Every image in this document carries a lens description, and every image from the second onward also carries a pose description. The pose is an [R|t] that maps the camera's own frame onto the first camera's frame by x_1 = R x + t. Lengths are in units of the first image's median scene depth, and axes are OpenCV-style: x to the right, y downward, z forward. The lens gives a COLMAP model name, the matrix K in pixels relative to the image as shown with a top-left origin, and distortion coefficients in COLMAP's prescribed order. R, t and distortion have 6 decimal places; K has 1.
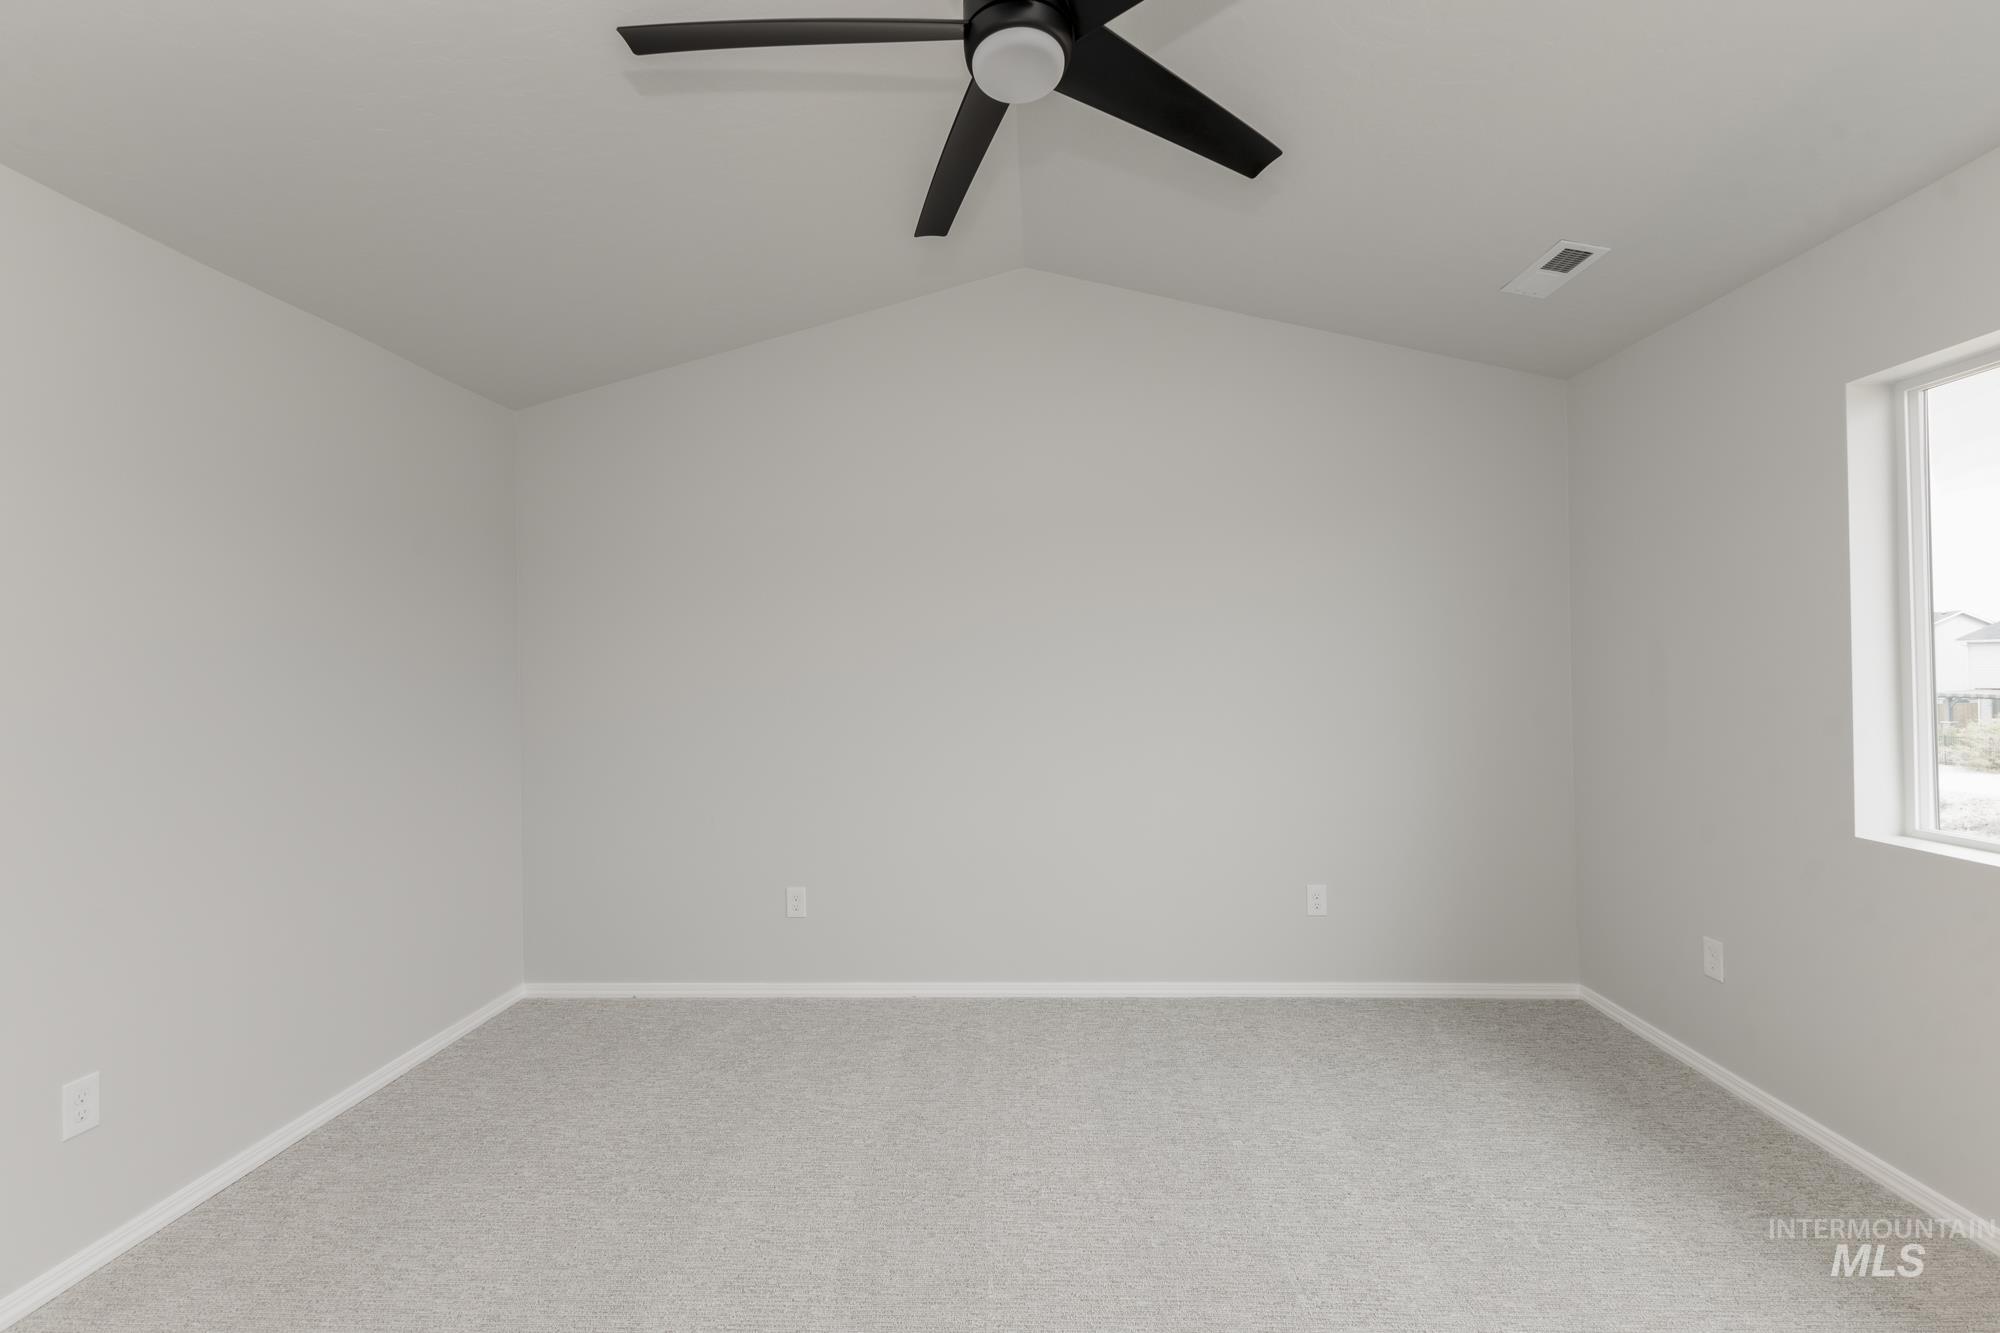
lens RADIAL K [[888.8, 0, 999.9], [0, 888.8, 671.8], [0, 0, 1]] dist [0.008635, -0.000172]
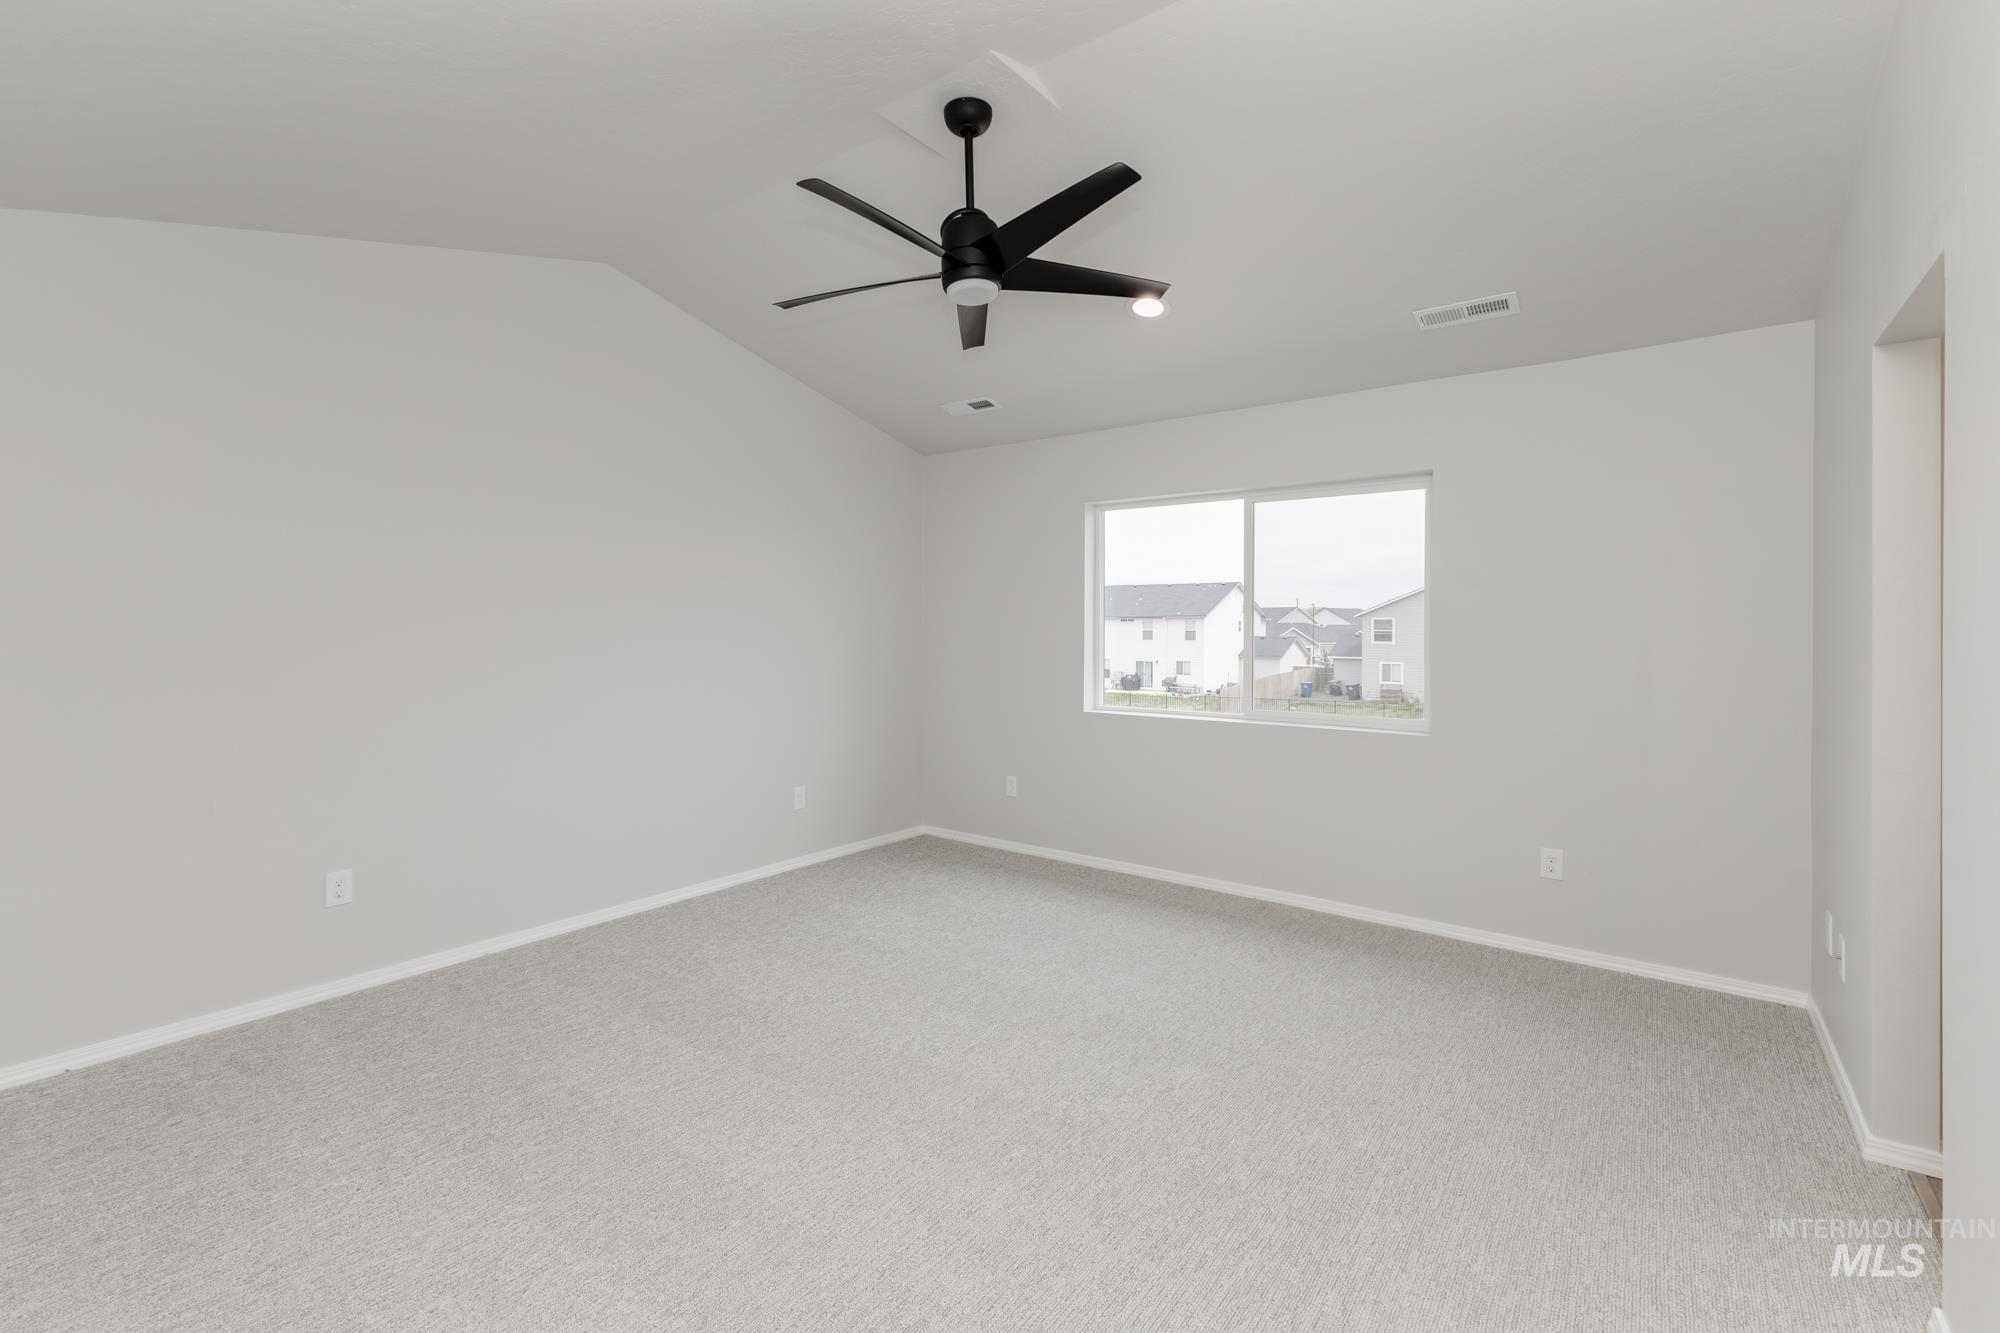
lens RADIAL K [[871.3, 0, 1000.2], [0, 871.3, 647.1], [0, 0, 1]] dist [0.013089, -0.001383]
pose [[0.567731, 0.000906, 0.823214, -0.649713], [-0.012475, 0.999894, 0.007503, 0.009038], [-0.823120, -0.014529, 0.567682, -0.023984]]
